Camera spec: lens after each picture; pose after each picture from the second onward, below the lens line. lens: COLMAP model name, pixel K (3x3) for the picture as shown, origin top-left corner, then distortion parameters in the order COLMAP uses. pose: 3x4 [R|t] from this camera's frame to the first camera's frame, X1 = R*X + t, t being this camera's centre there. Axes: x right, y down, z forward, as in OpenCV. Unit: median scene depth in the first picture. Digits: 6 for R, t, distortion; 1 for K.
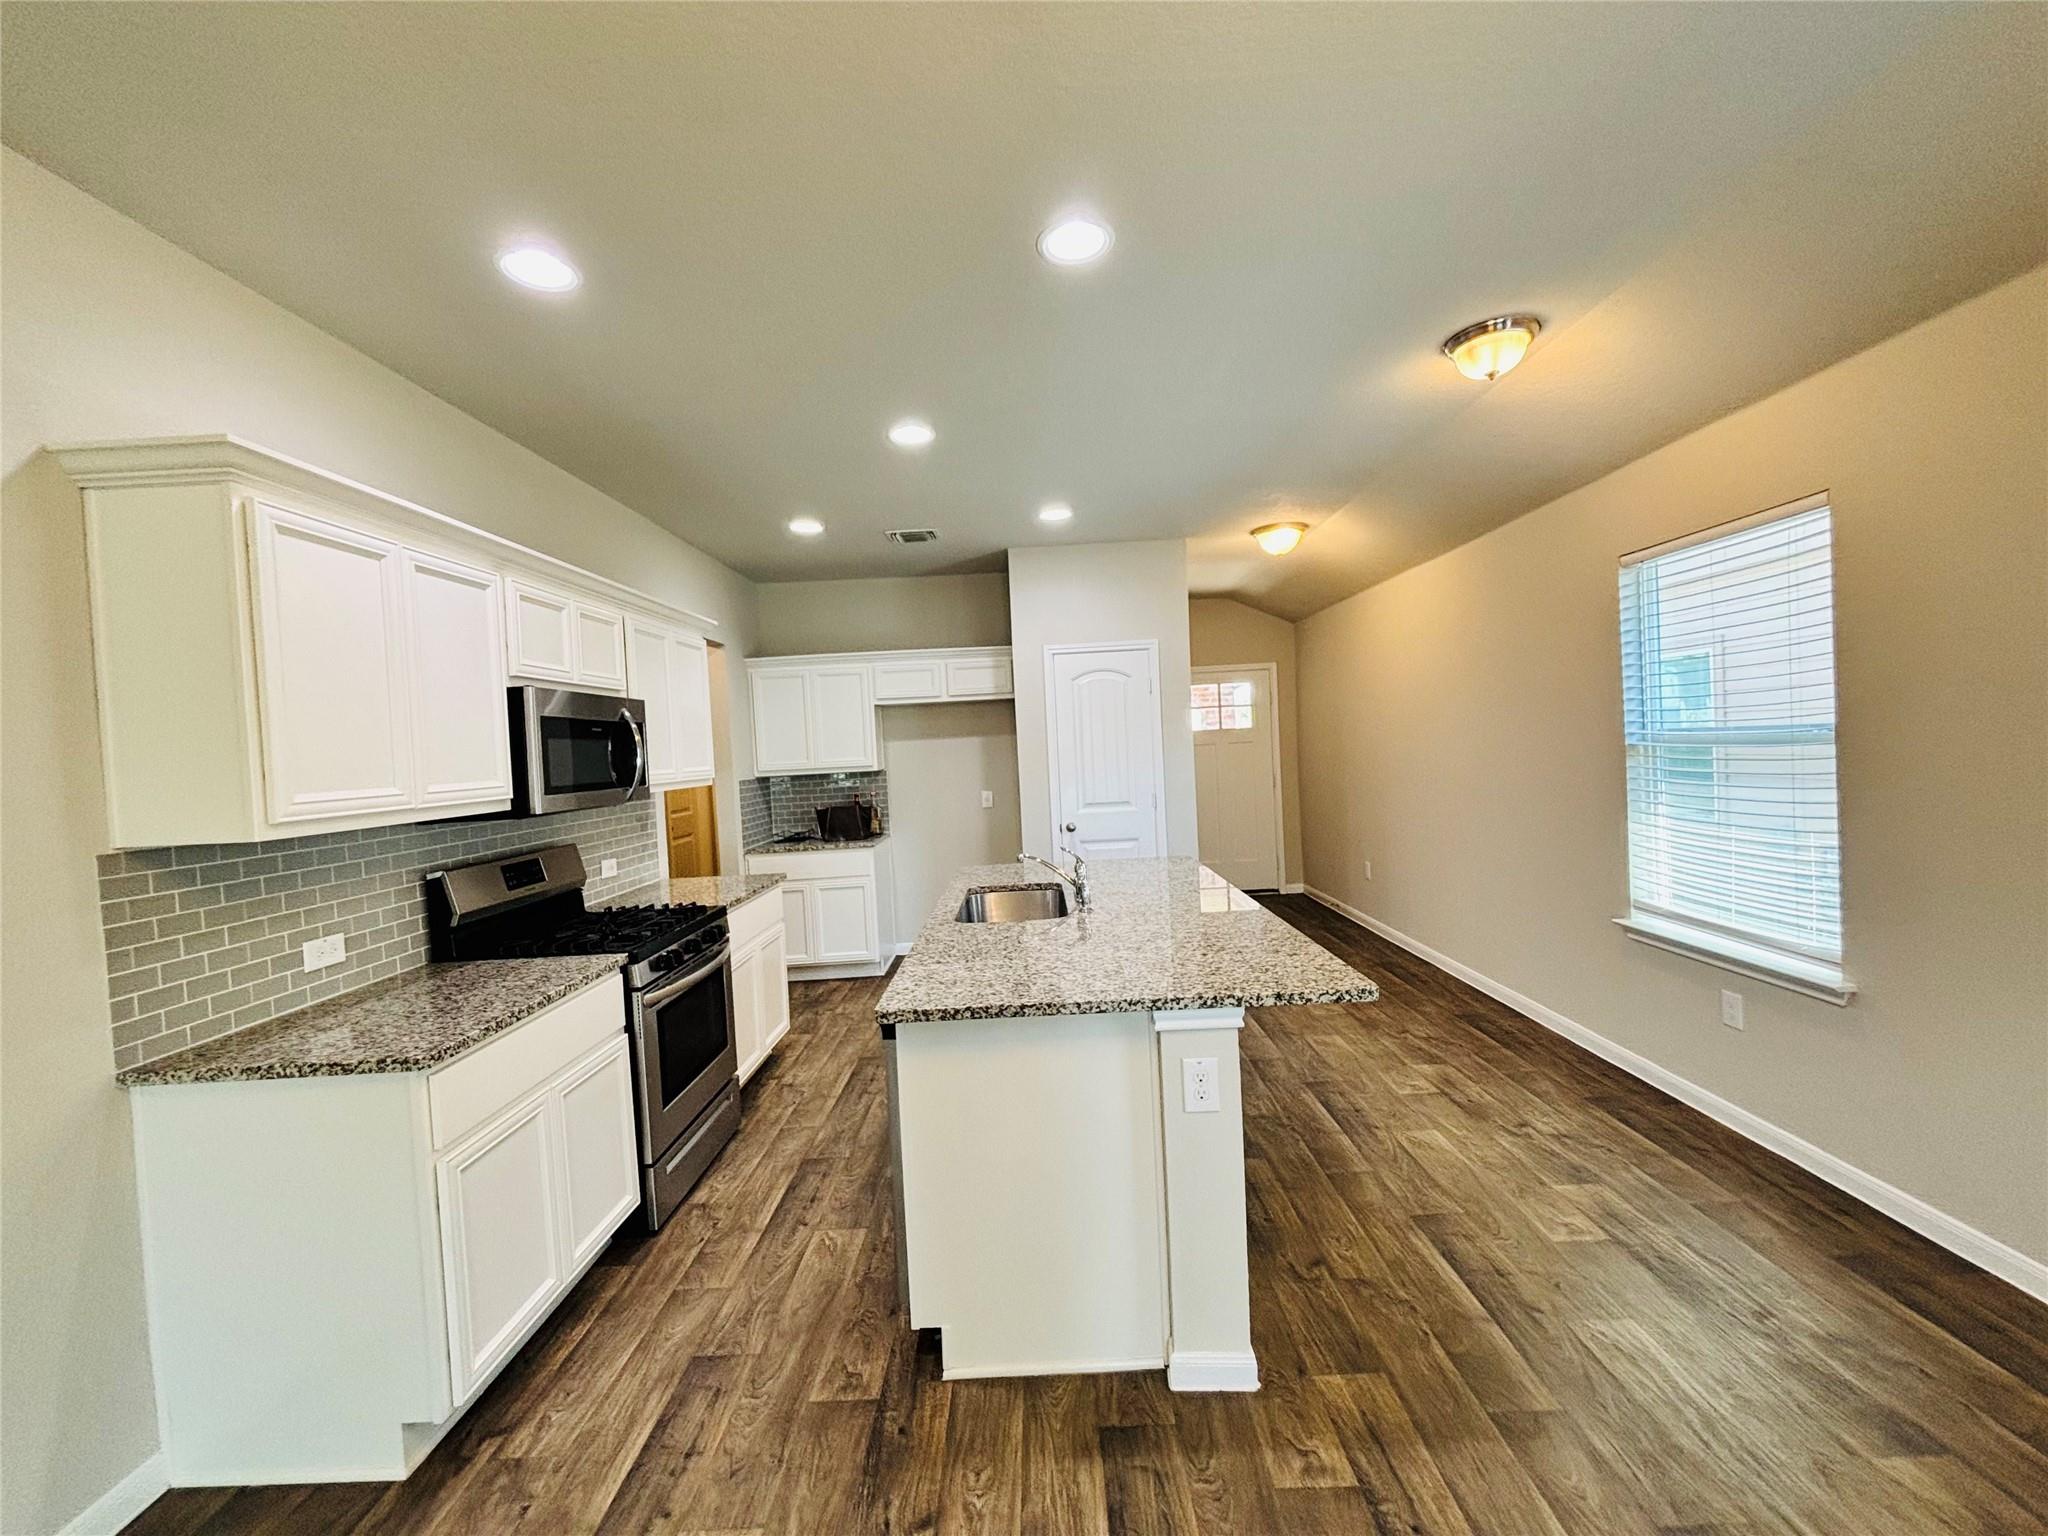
lens RADIAL K [[843.9, 0, 1024.0], [0, 843.9, 768.0], [0, 0, 1]] dist [0.023065, -0.008771]
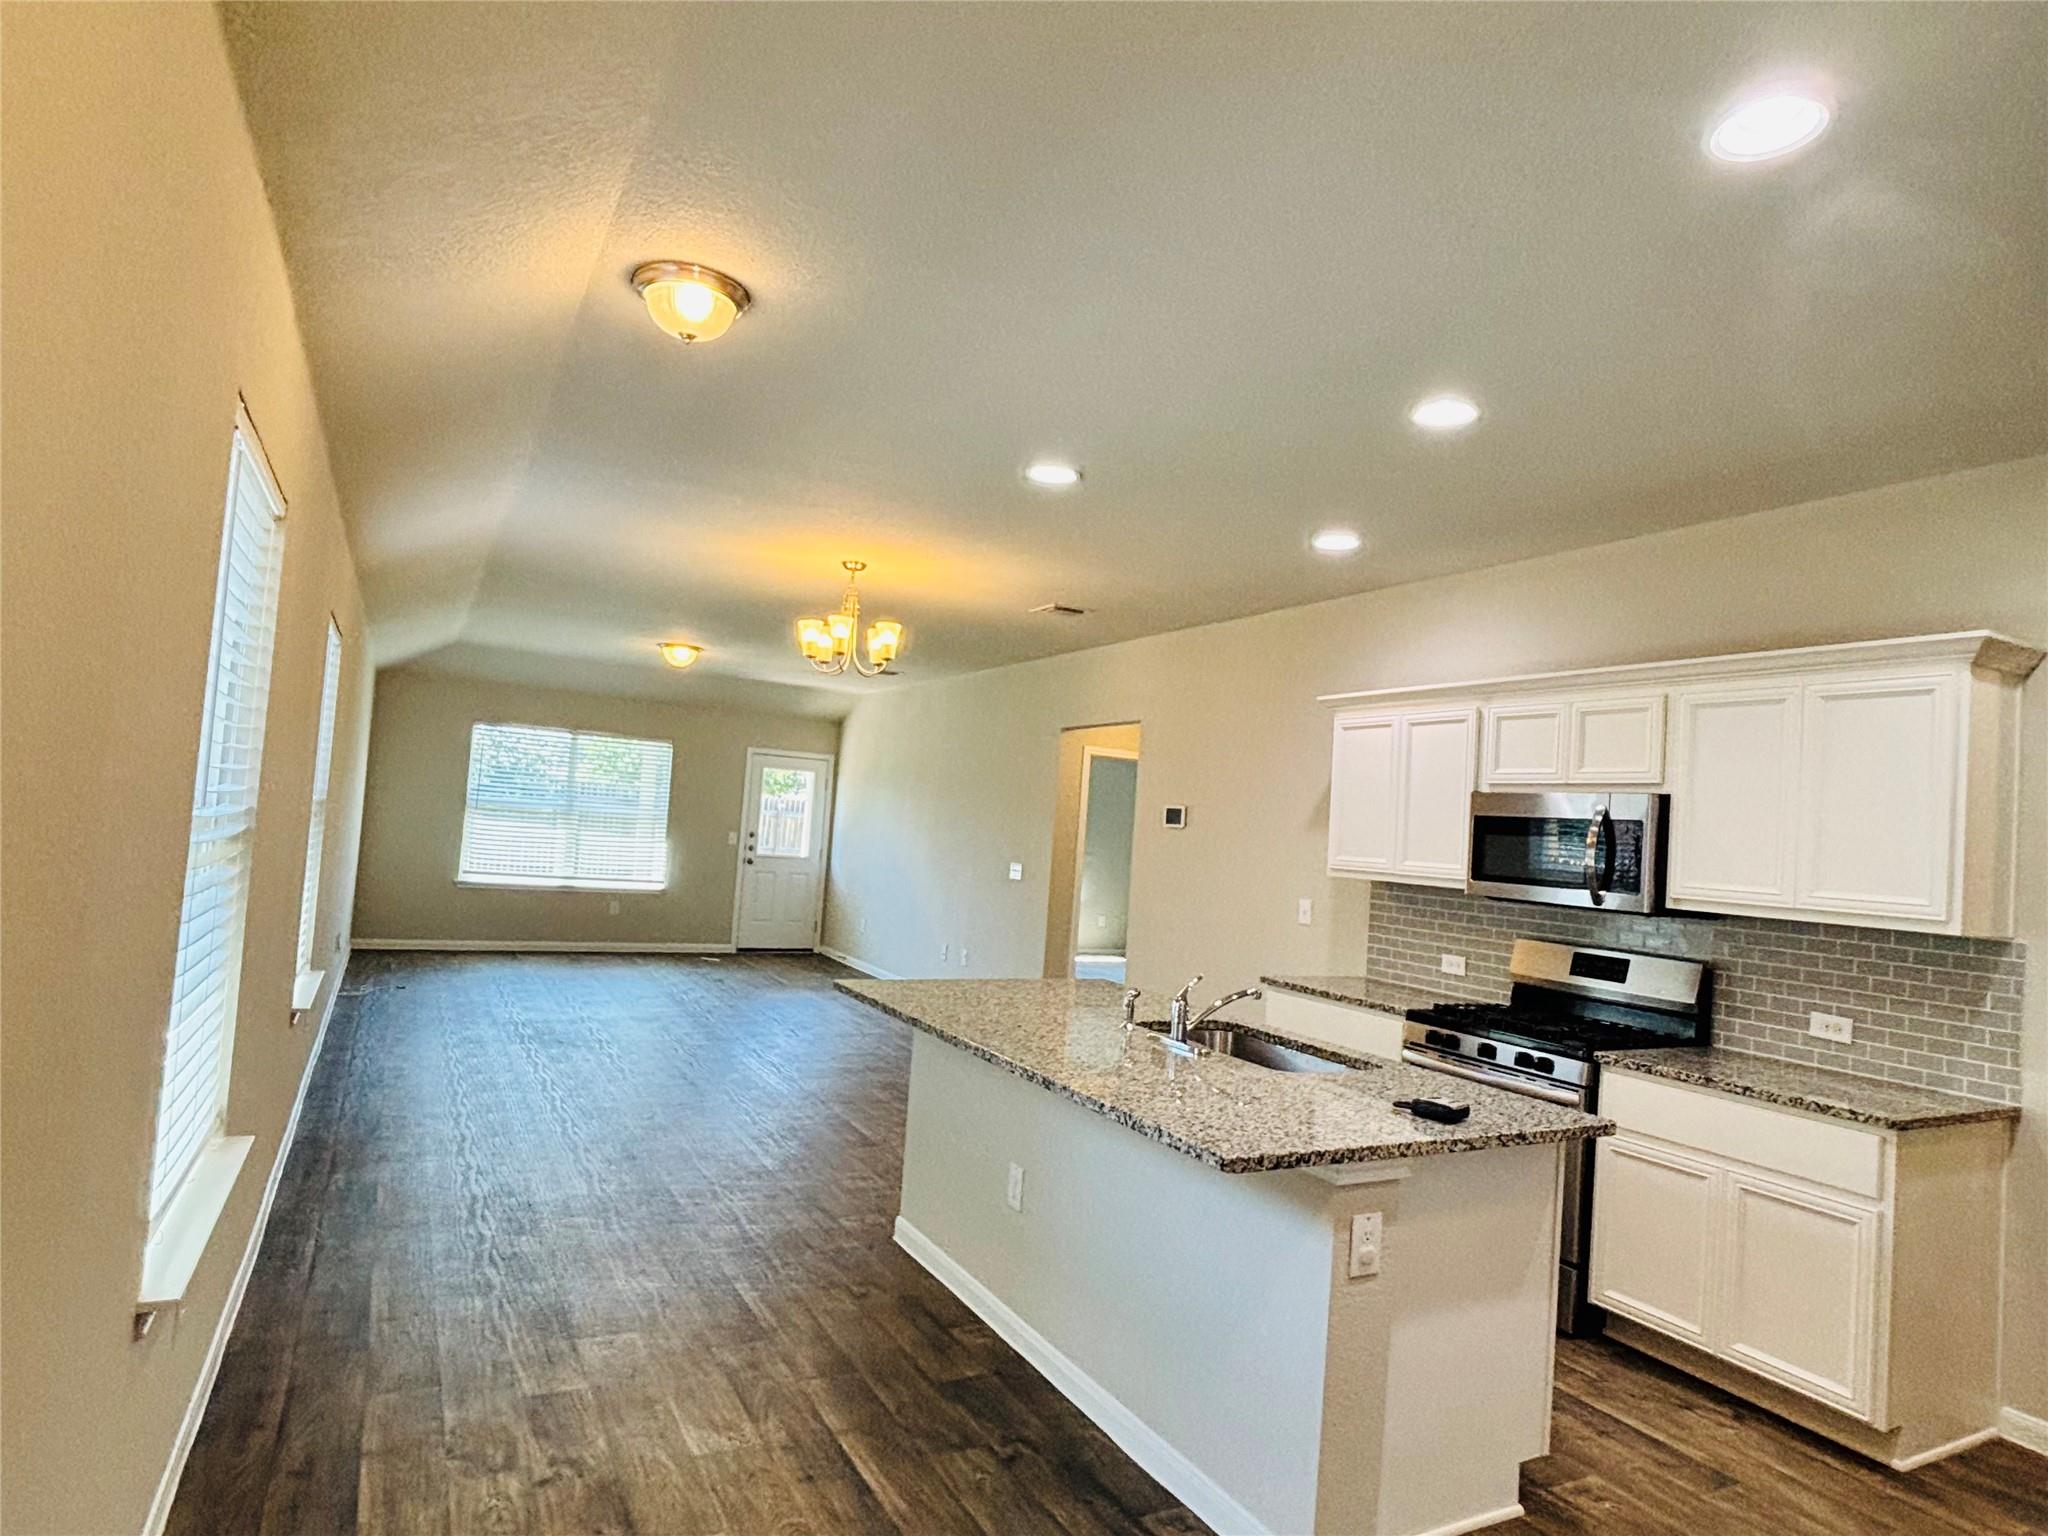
lens RADIAL K [[1138.3, 0, 1024.0], [0, 1138.3, 768.0], [0, 0, 1]] dist [0.001214, 0.000449]
pose [[-0.875441, -0.035770, -0.482000, 0.861129], [-0.037195, 0.999286, -0.006604, -0.101602], [0.481892, 0.012146, -0.876147, 2.291454]]
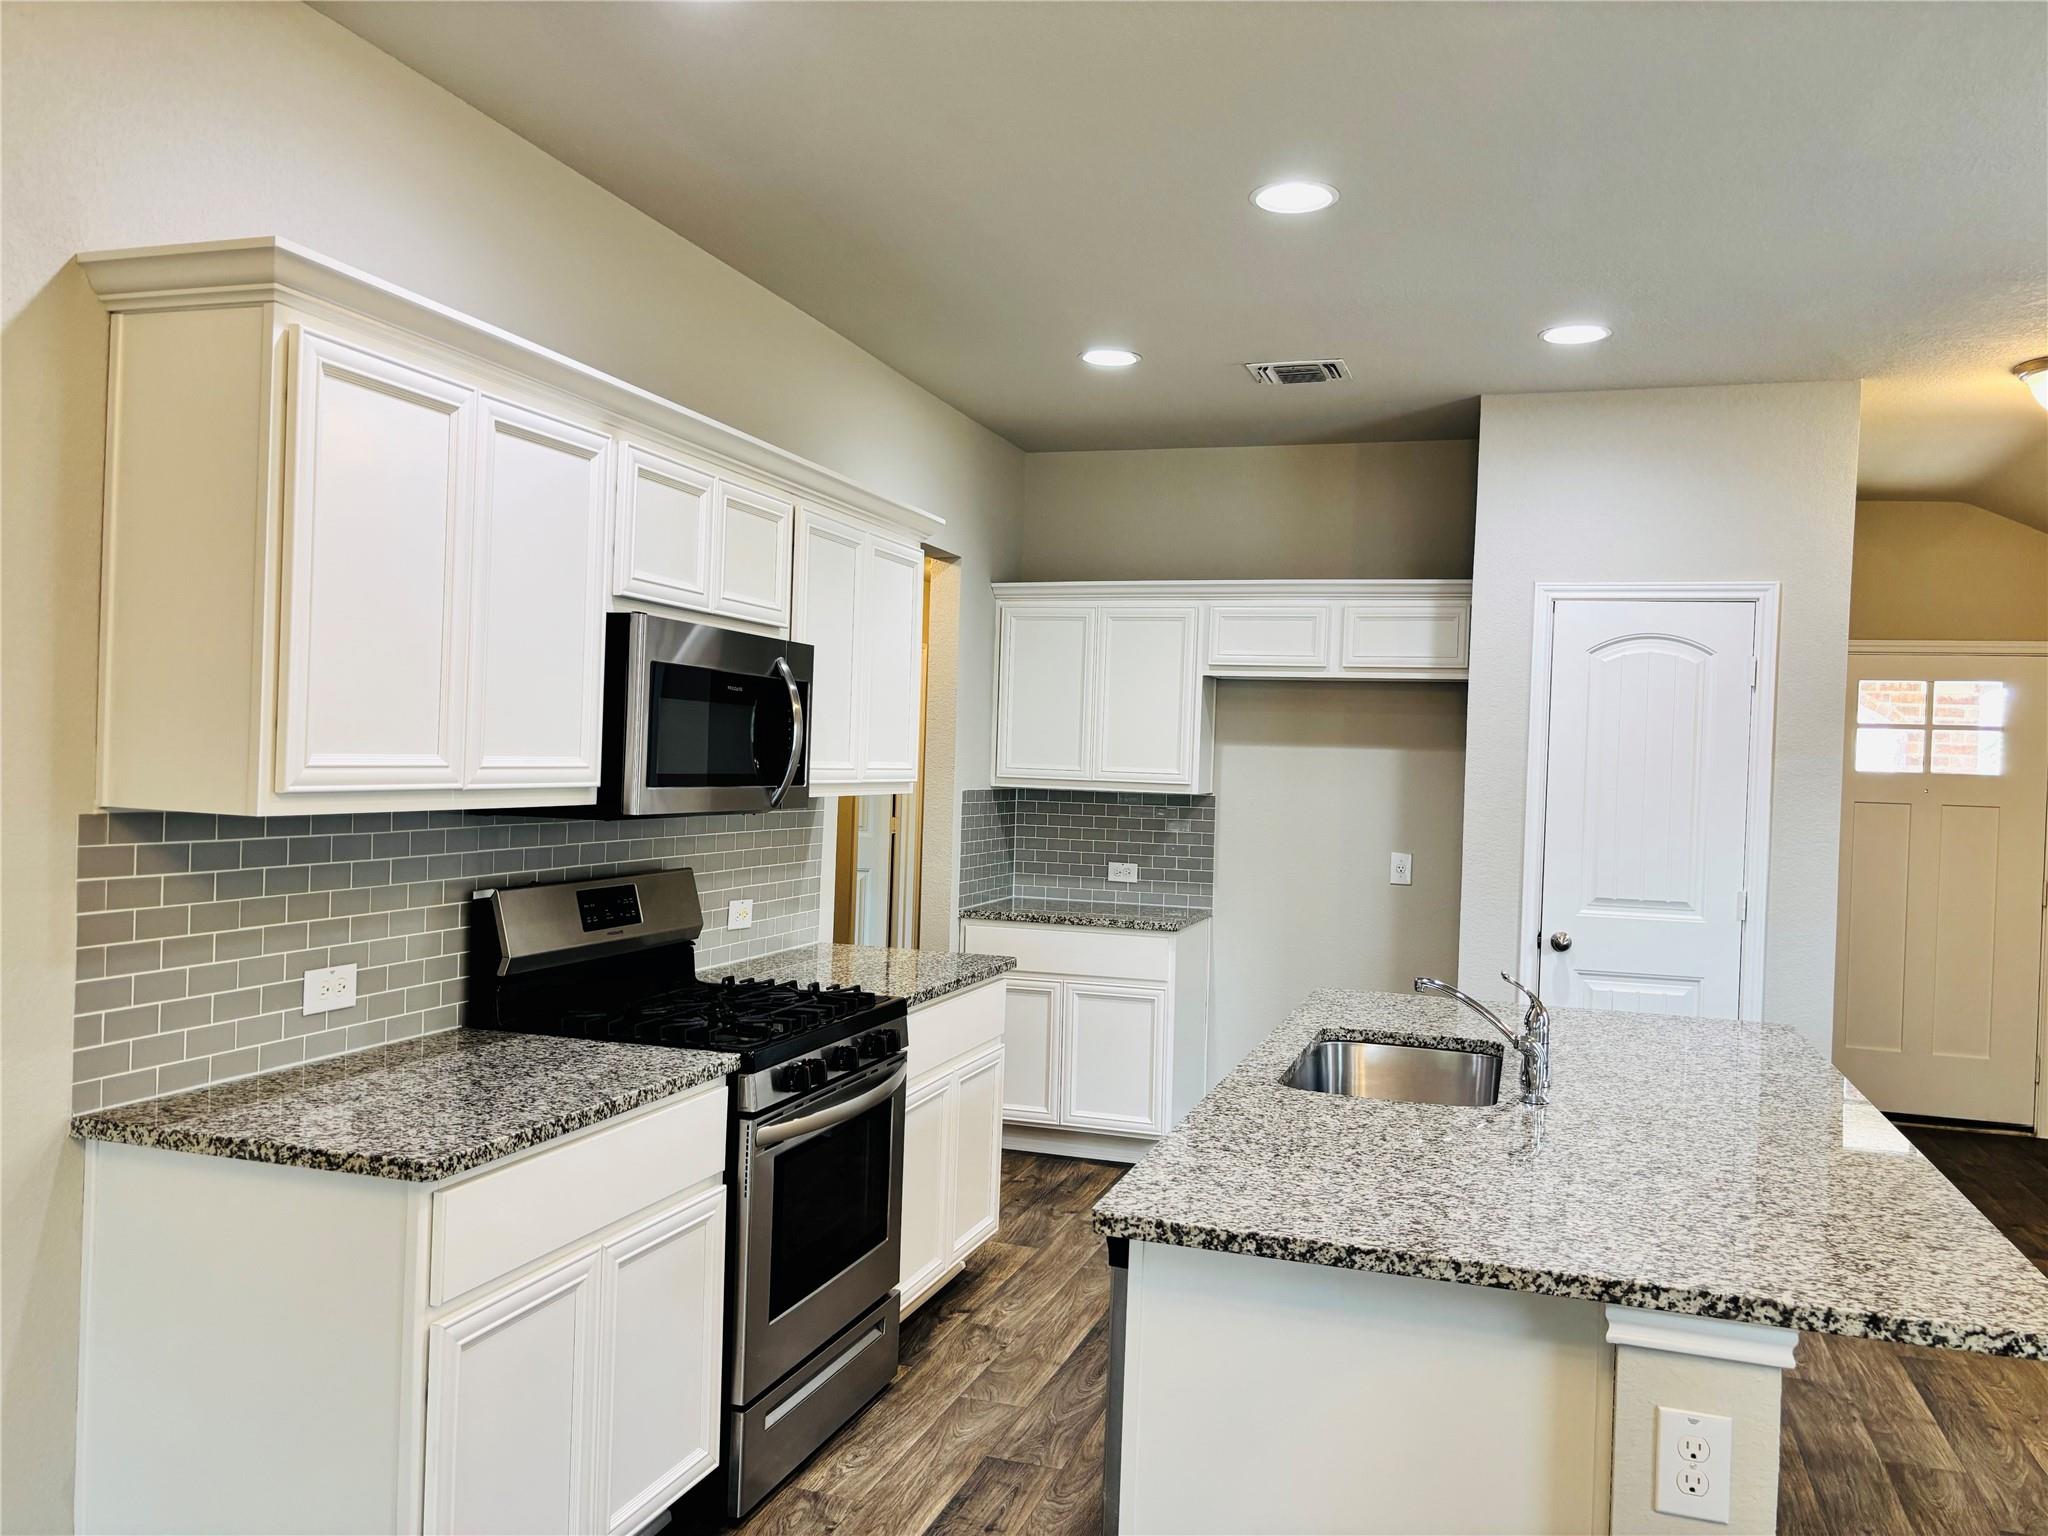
lens RADIAL K [[1572.1, 0, 1024.0], [0, 1572.1, 768.0], [0, 0, 1]] dist [0.071573, -0.092378]
pose [[0.949331, 0.084791, -0.302624, 0.061502], [-0.089567, 0.995979, -0.001912, -0.004889], [0.301245, 0.028920, 0.953108, -0.035773]]
